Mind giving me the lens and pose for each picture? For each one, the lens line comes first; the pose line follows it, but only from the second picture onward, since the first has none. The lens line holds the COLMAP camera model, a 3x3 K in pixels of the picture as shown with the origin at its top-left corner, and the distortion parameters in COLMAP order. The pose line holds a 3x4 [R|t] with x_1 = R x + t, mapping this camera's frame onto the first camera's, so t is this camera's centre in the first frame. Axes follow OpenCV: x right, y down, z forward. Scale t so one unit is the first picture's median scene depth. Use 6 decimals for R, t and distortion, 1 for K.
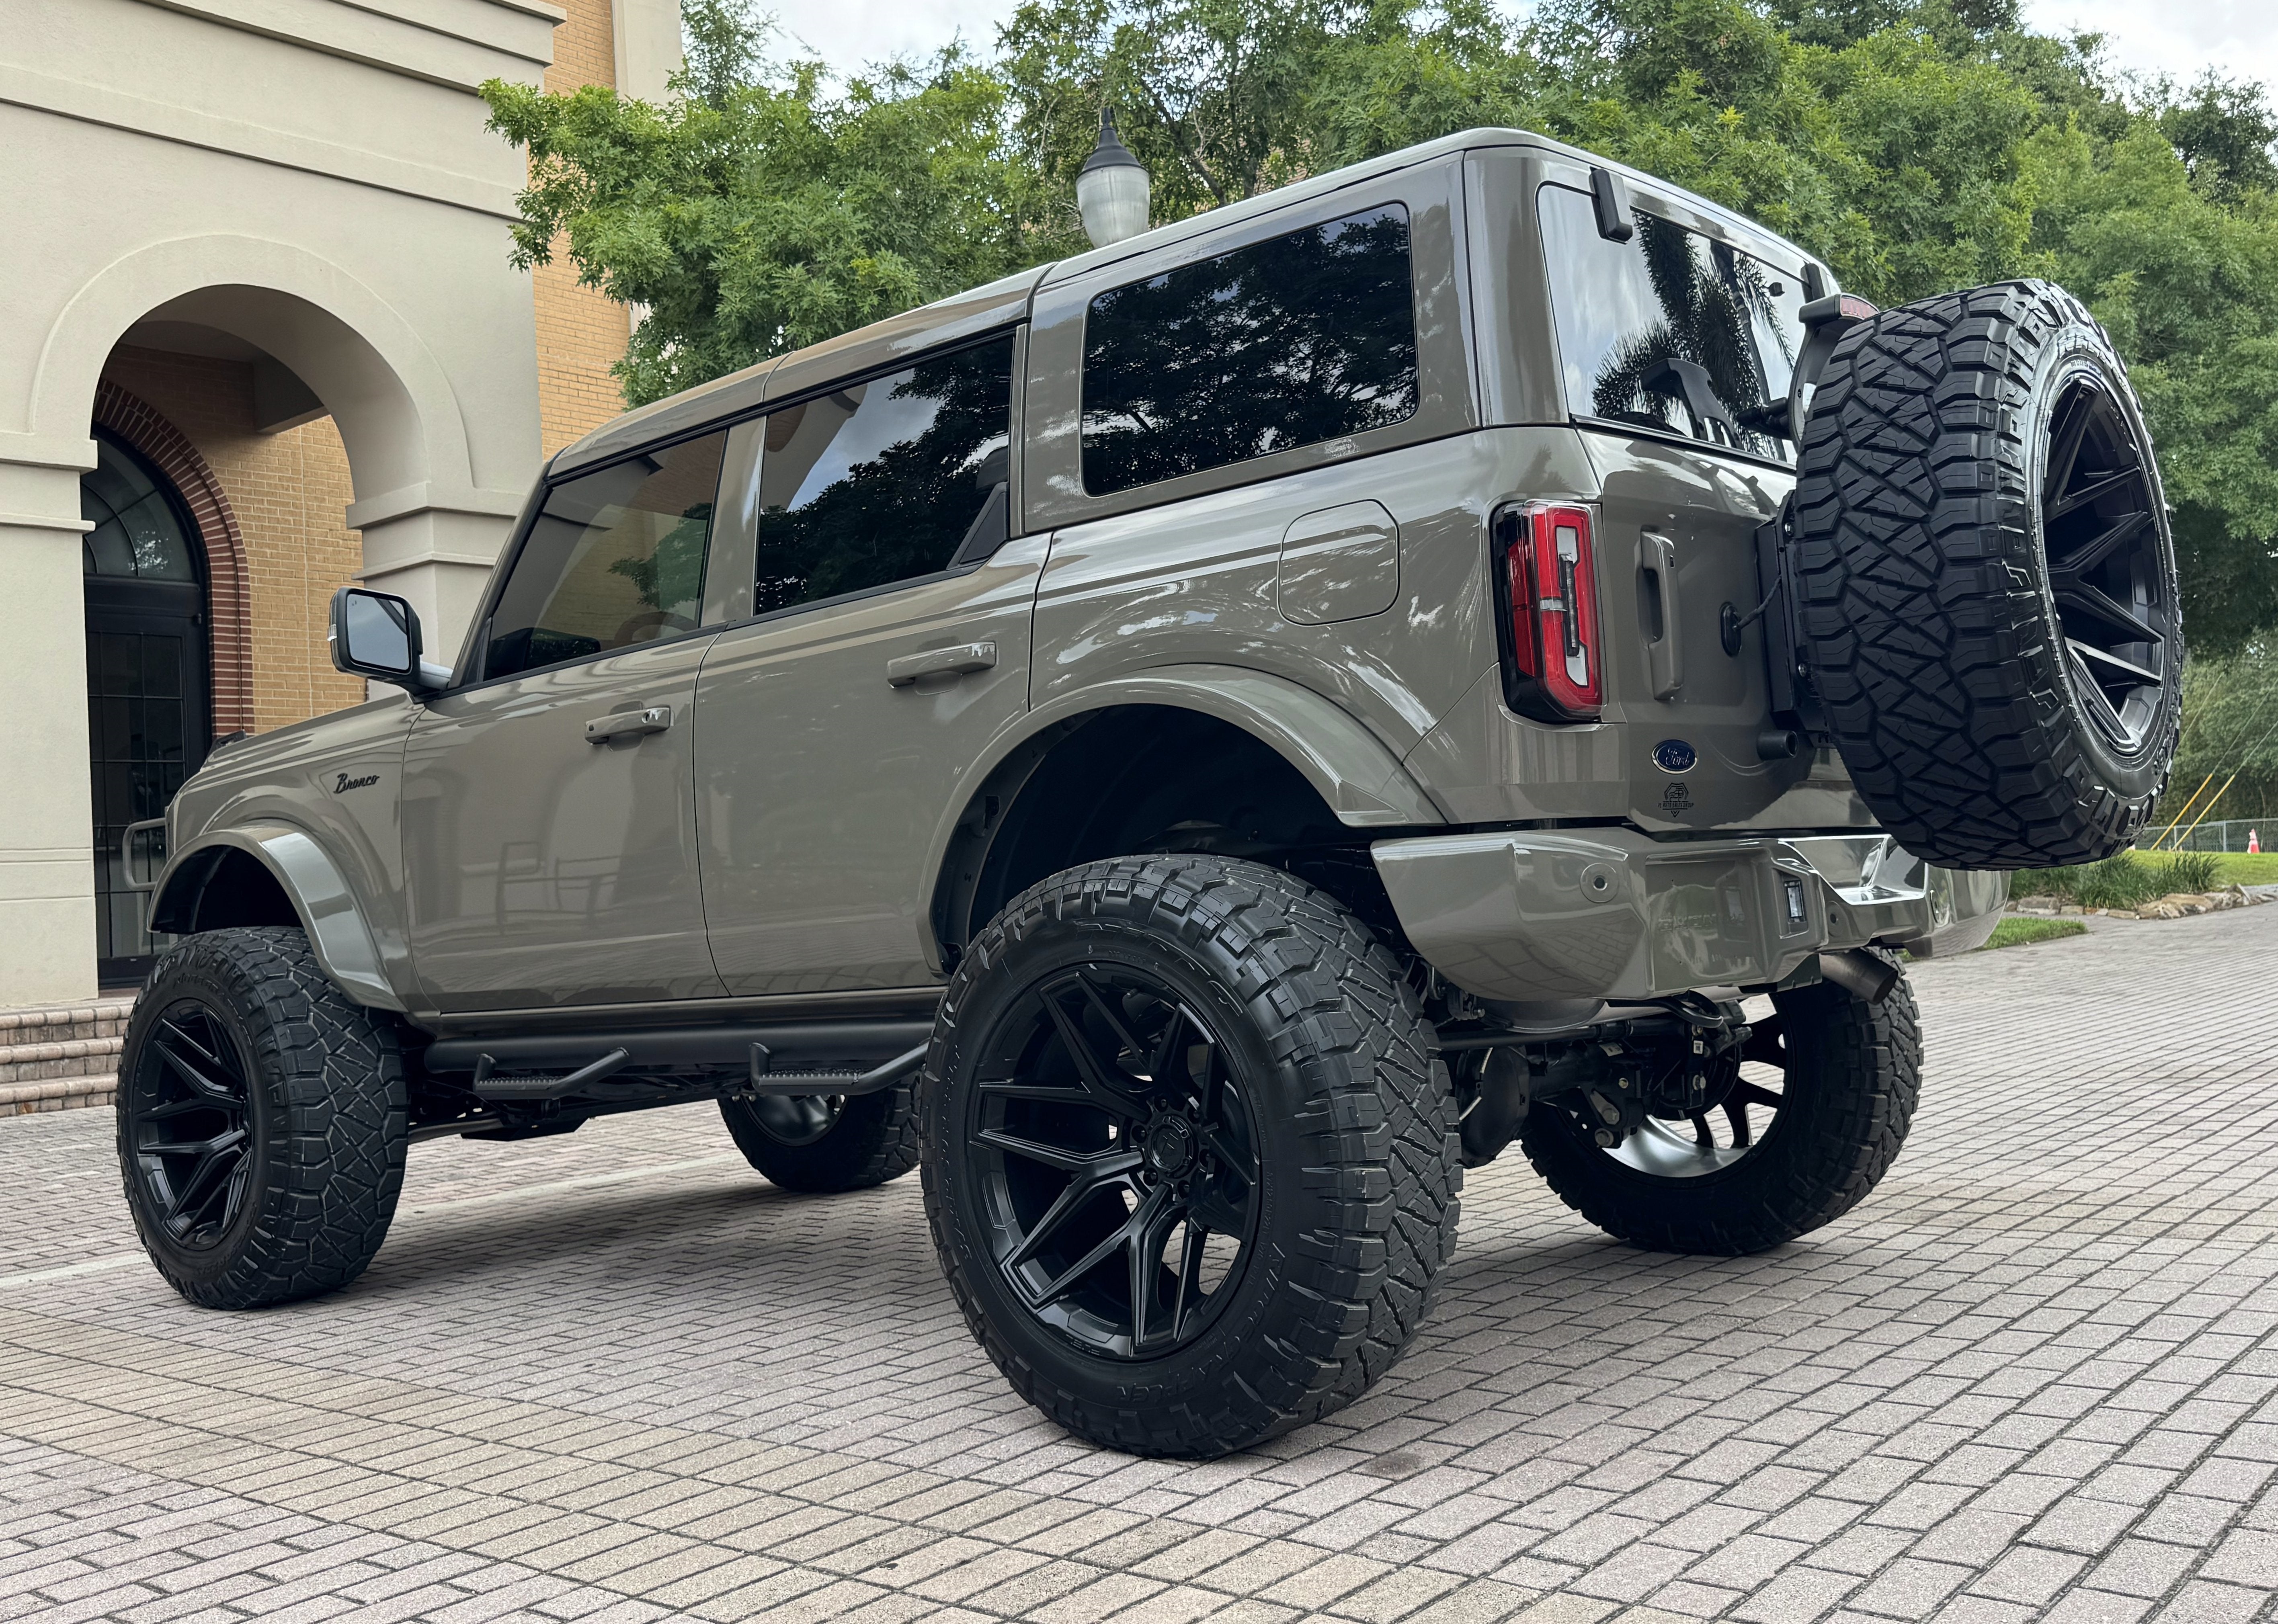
lens RADIAL K [[2135.6, 0, 1113.2], [0, 2135.6, 798.7], [0, 0, 1]] dist [0.105570, -0.249437]
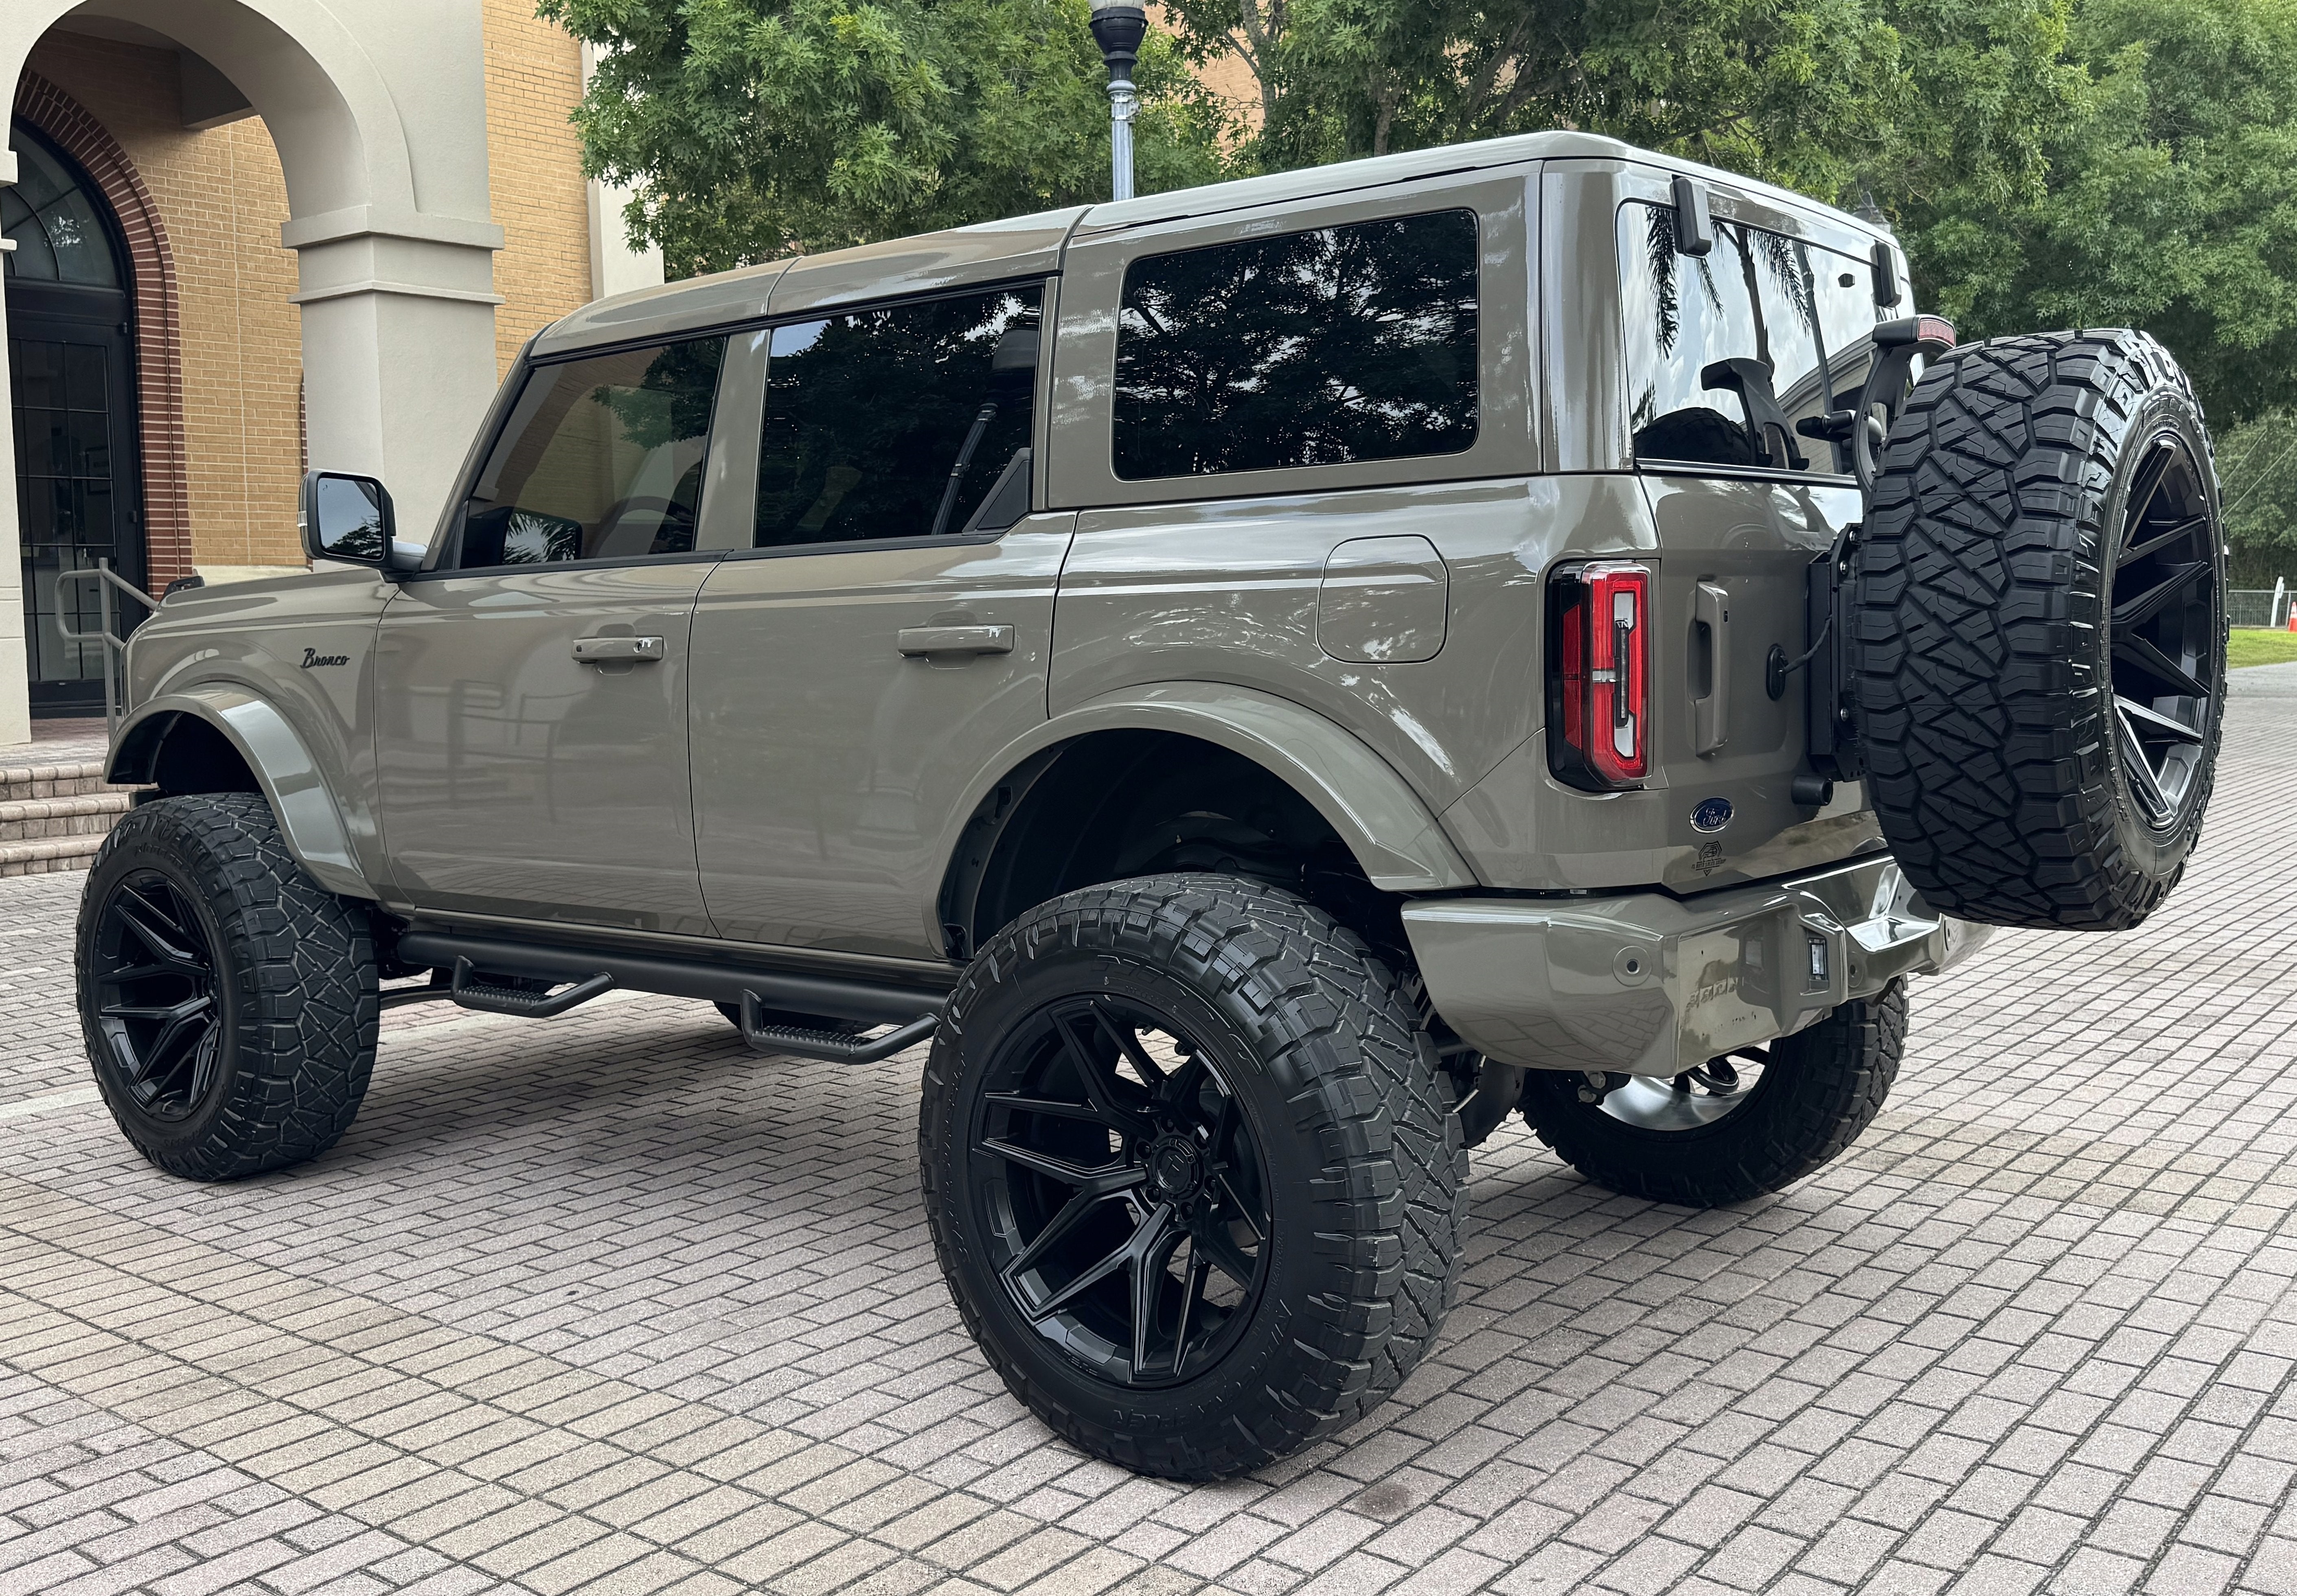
lens RADIAL K [[2154.3, 0, 1123.4], [0, 2154.3, 799.8], [0, 0, 1]] dist [0.112755, -0.265535]
pose [[0.998467, 0.042272, 0.035744, -0.040062], [-0.046904, 0.988945, 0.140666, -0.144893], [-0.029402, -0.142126, 0.989412, 0.028429]]
